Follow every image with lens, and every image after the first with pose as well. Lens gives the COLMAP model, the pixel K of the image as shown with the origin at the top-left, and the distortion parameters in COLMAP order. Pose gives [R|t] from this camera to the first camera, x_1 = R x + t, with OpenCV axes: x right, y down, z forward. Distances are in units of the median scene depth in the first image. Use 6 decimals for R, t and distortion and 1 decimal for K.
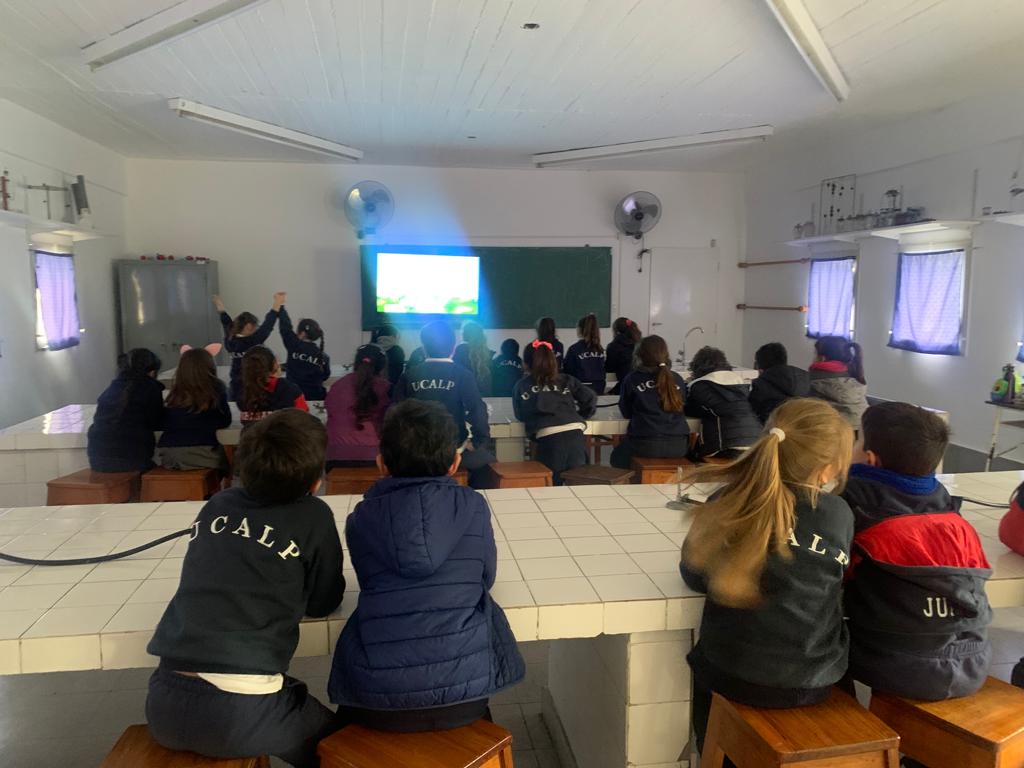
lens RADIAL K [[785.9, 0, 503.1], [0, 785.9, 378.7], [0, 0, 1]] dist [0.037121, -0.043472]
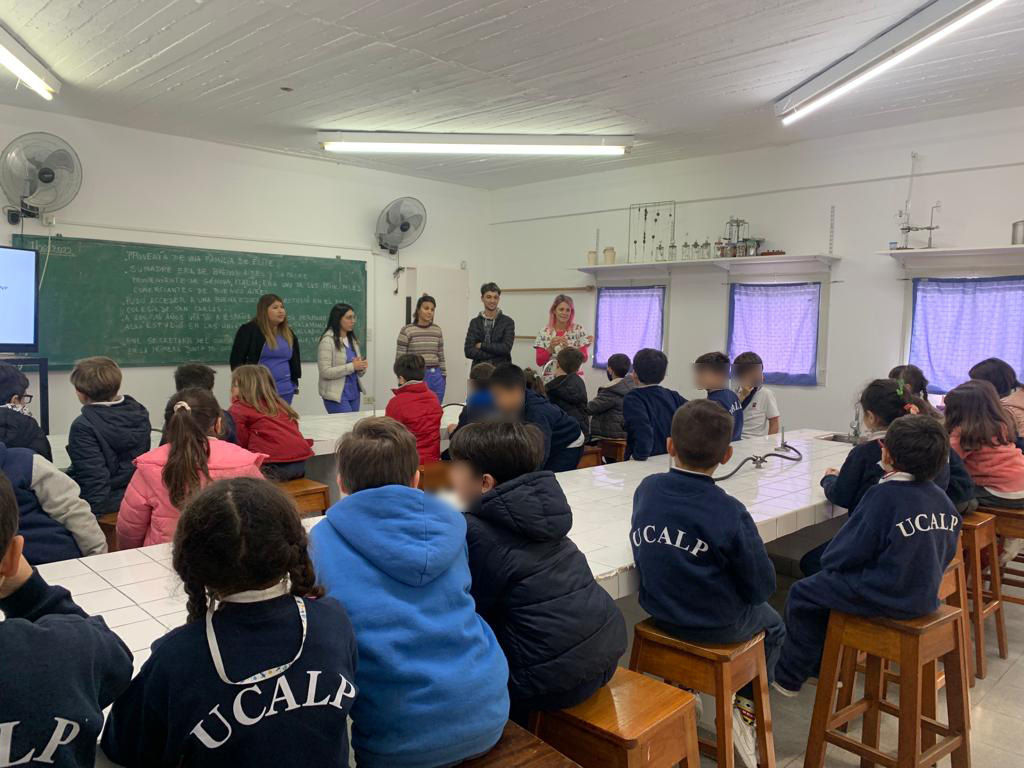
lens RADIAL K [[785.9, 0, 500.0], [0, 785.9, 377.2], [0, 0, 1]] dist [0.037121, -0.043472]
pose [[0.811655, -0.027347, 0.583496, -0.251823], [0.047547, 0.998682, -0.019334, -0.029260], [-0.582198, 0.043436, 0.811886, 0.296453]]
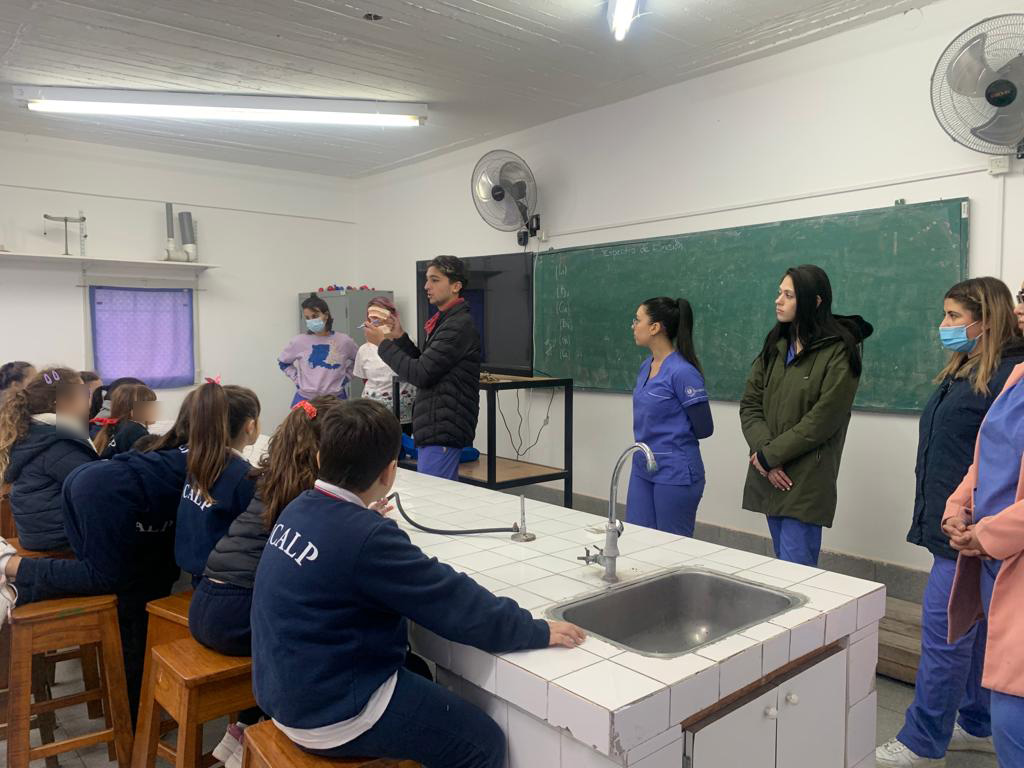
lens RADIAL K [[785.9, 0, 509.0], [0, 785.9, 383.8], [0, 0, 1]] dist [0.037121, -0.043472]
pose [[0.526070, 0.048269, -0.849070, 0.381037], [-0.096249, 0.995353, -0.003050, -0.066308], [0.844977, 0.083327, 0.528271, 0.702920]]
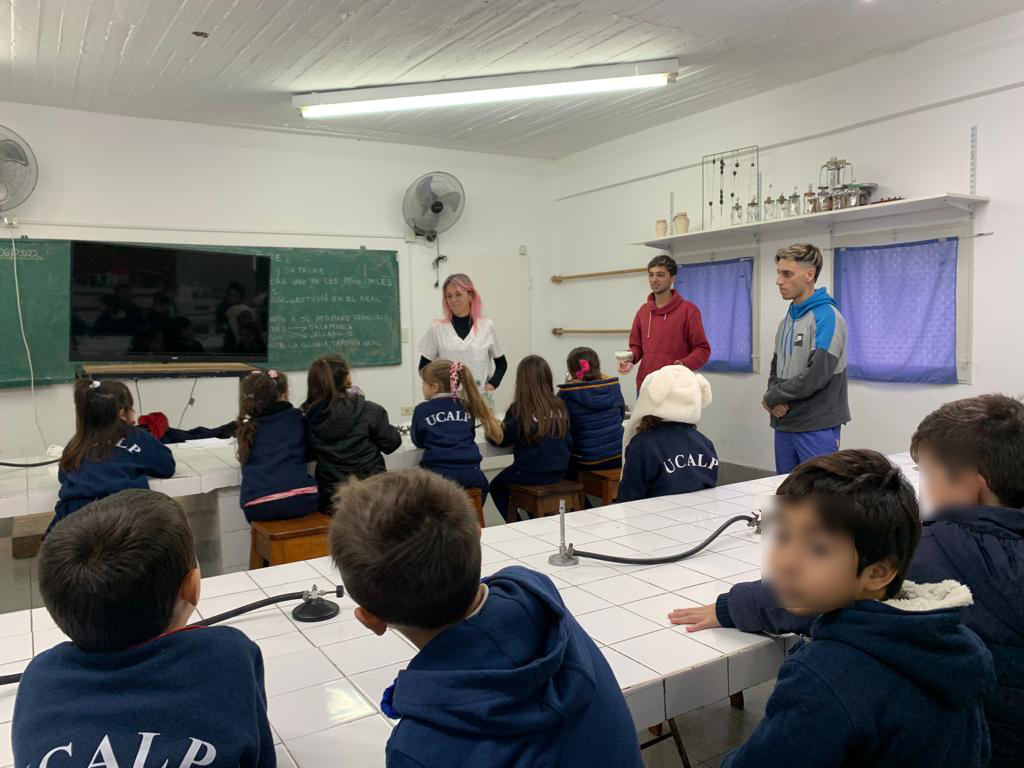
lens RADIAL K [[785.9, 0, 504.1], [0, 785.9, 374.8], [0, 0, 1]] dist [0.037121, -0.043472]
pose [[0.918493, -0.047322, 0.392597, -0.061961], [0.066527, 0.997155, -0.035451, -0.028945], [-0.389802, 0.058680, 0.919027, 0.359716]]
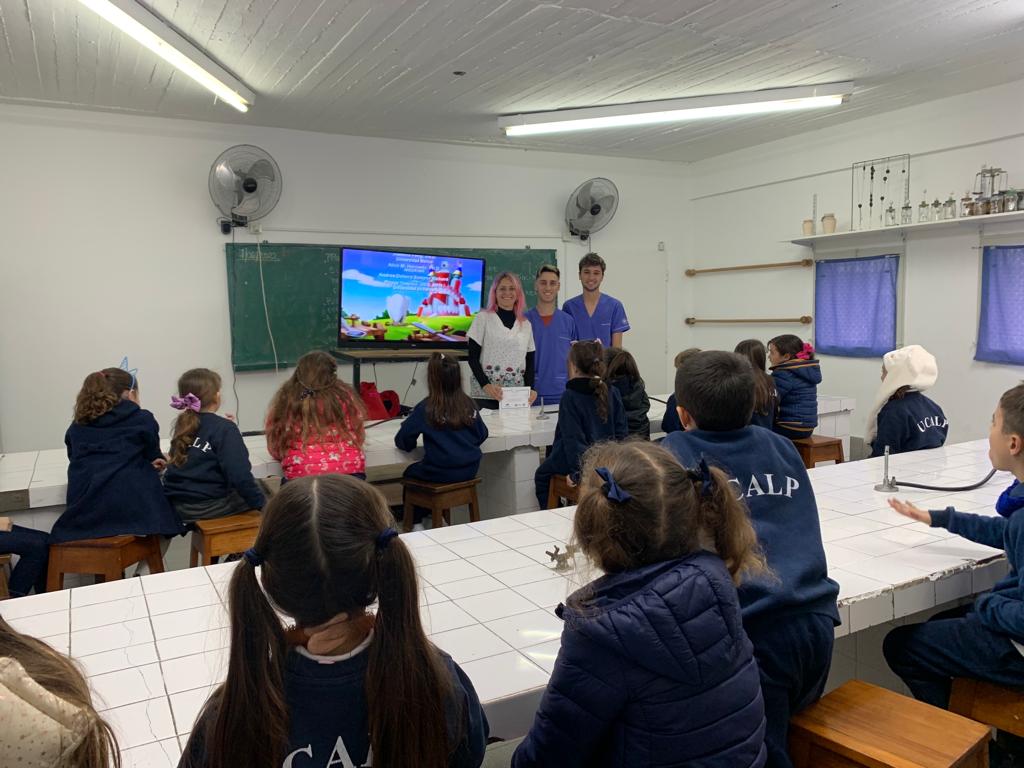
lens RADIAL K [[785.9, 0, 499.3], [0, 785.9, 386.7], [0, 0, 1]] dist [0.037121, -0.043472]
pose [[0.938202, -0.055915, 0.341542, -0.211968], [0.063117, 0.997956, -0.010000, -0.029659], [-0.340285, 0.030939, 0.939813, 0.319499]]
